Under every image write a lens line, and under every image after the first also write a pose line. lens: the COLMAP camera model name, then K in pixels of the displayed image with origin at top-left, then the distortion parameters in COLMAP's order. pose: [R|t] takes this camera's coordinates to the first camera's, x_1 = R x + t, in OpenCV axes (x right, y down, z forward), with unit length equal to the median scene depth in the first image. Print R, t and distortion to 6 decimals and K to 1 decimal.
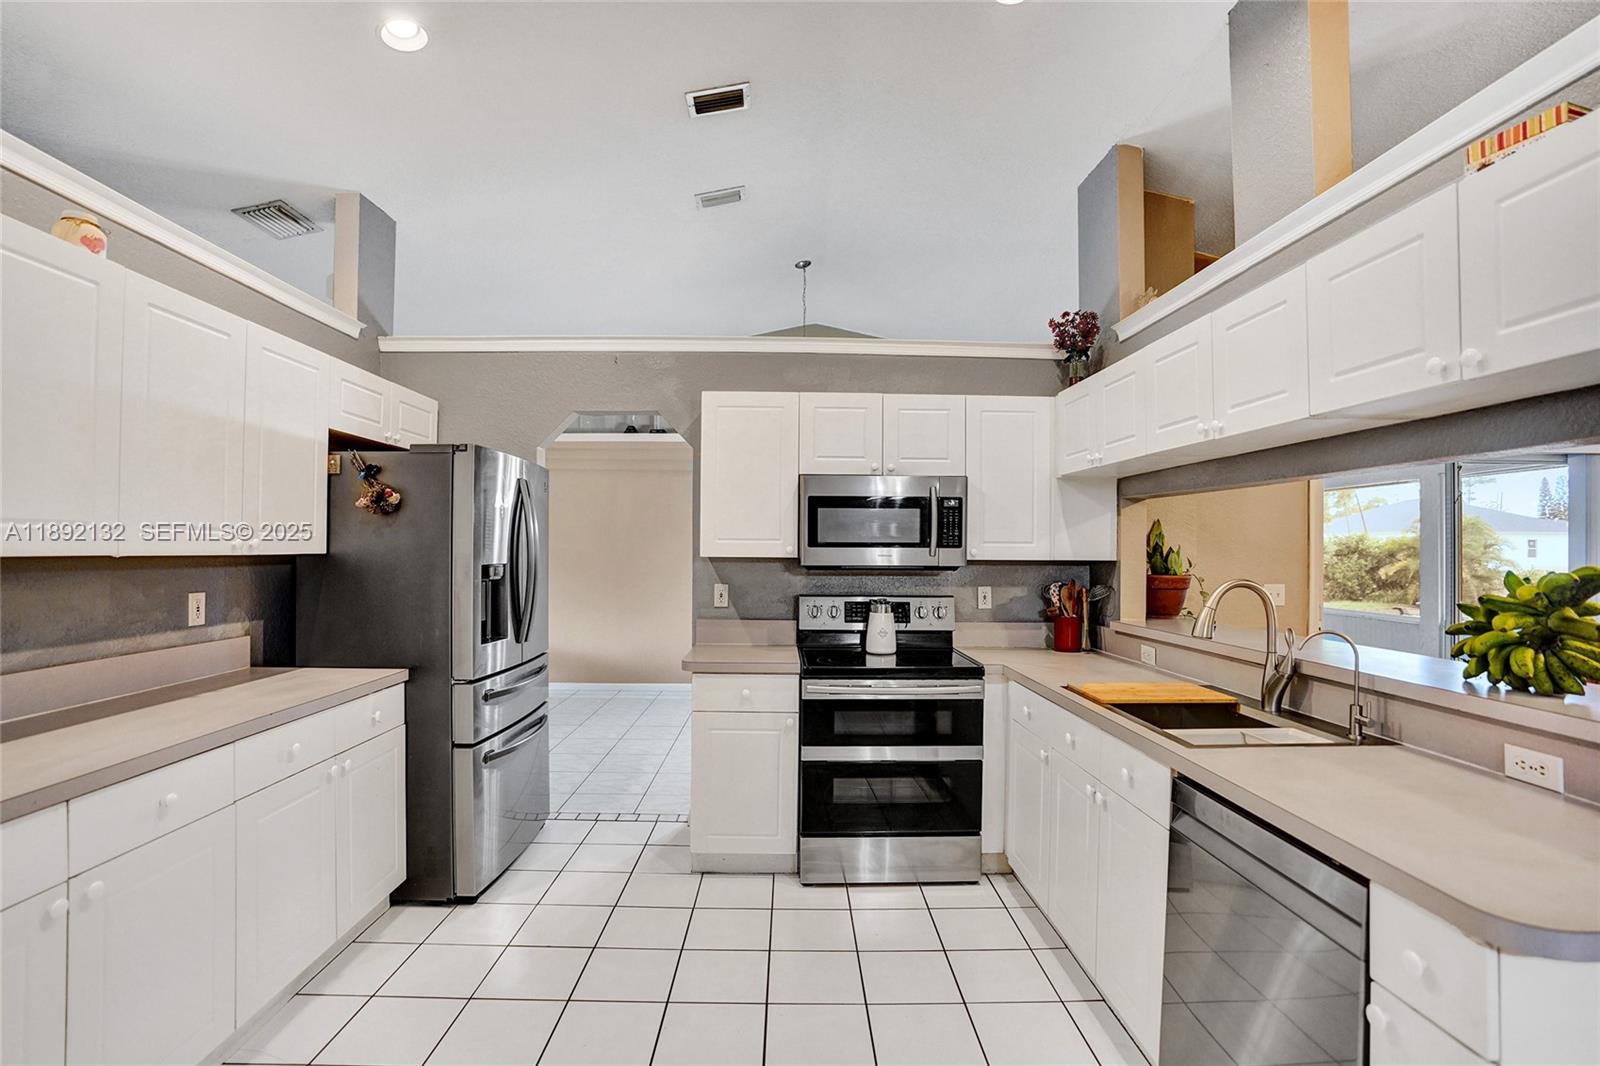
lens RADIAL K [[726.8, 0, 796.3], [0, 726.8, 535.5], [0, 0, 1]] dist [-0.065637, 0.018438]
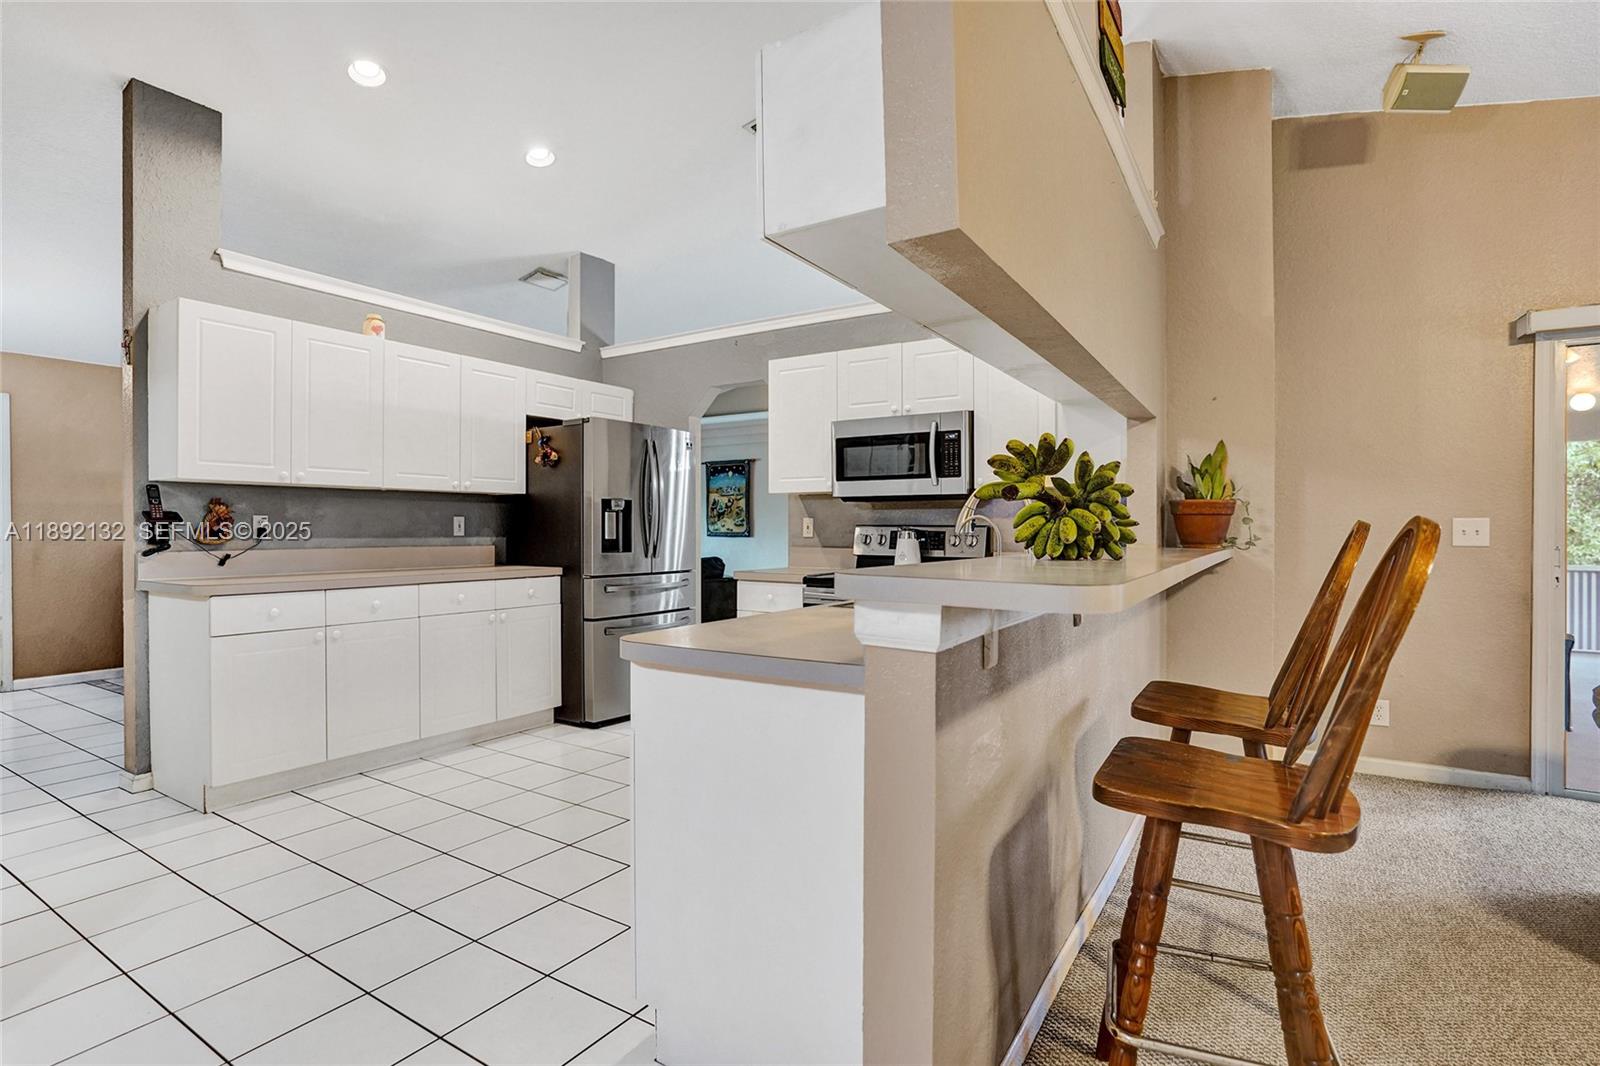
lens RADIAL K [[779.7, 0, 805.6], [0, 779.7, 510.0], [0, 0, 1]] dist [-0.060833, 0.000219]
pose [[0.841265, -0.018916, -0.540292, 0.660483], [0.016552, 0.999820, -0.009232, 0.073349], [0.540370, -0.001176, 0.841427, -0.096202]]
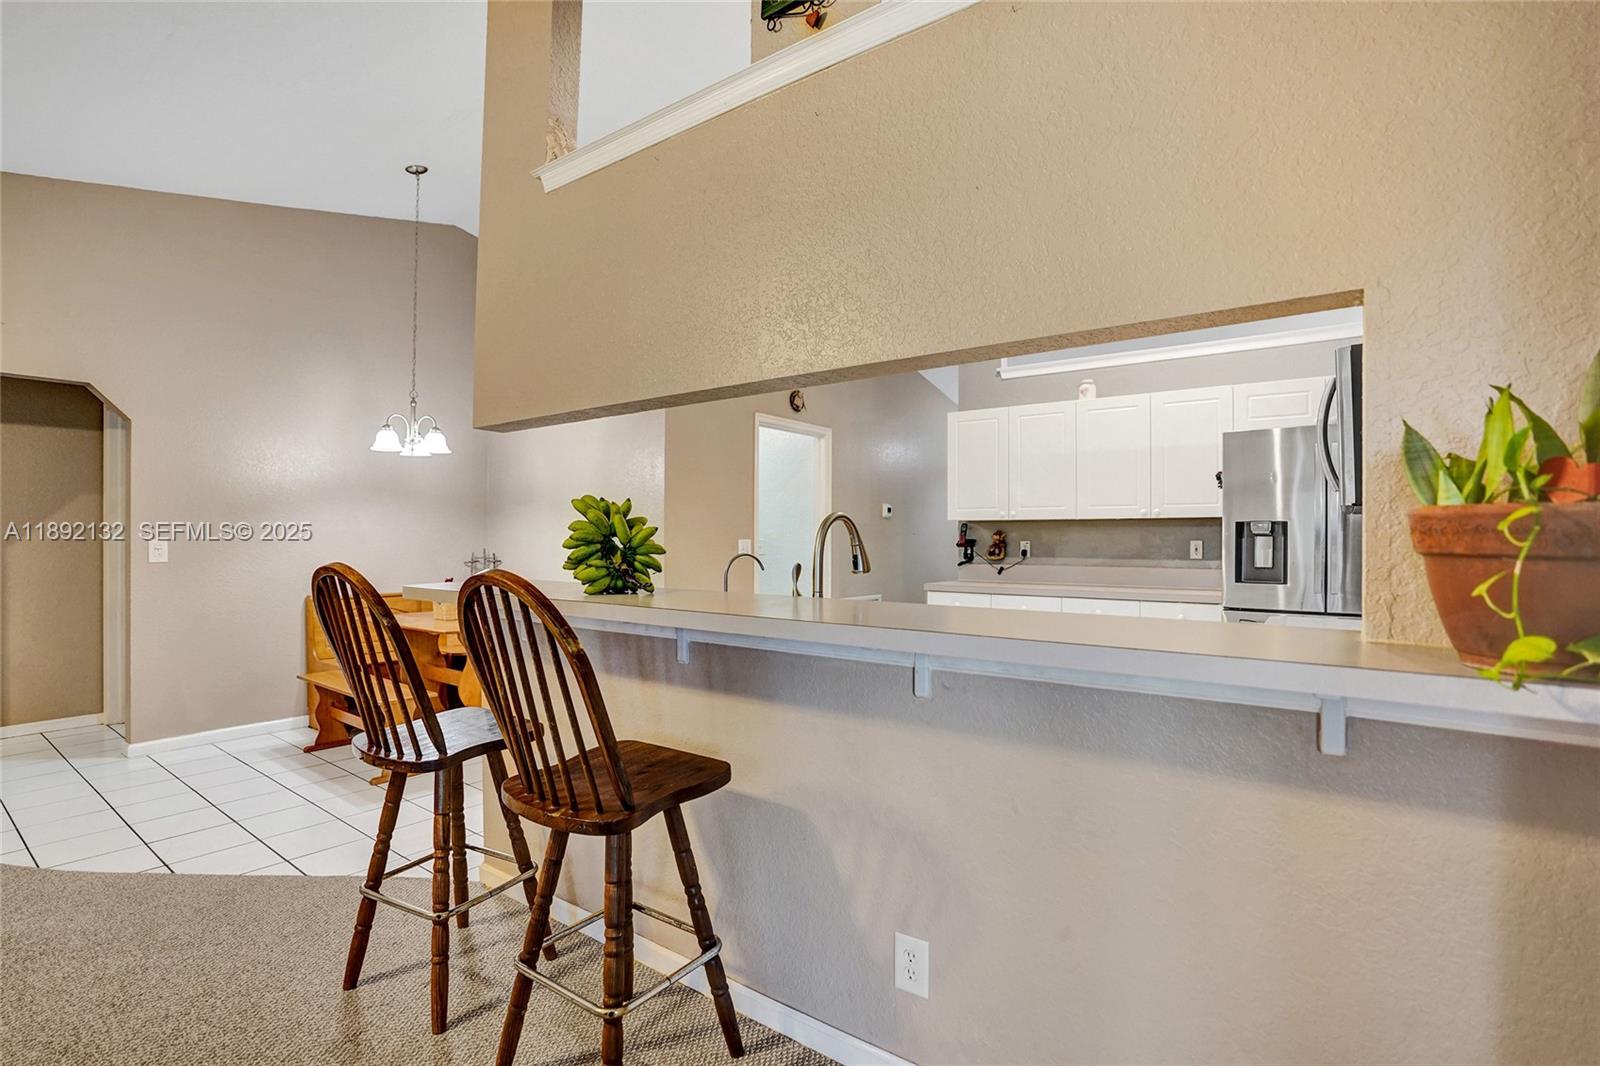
lens RADIAL K [[726.8, 0, 796.3], [0, 726.8, 535.5], [0, 0, 1]] dist [-0.065637, 0.018438]
pose [[-0.593983, -0.012475, -0.804381, 0.926583], [0.009894, 0.999691, -0.022810, 0.076230], [0.804416, -0.021508, -0.593676, 0.953602]]
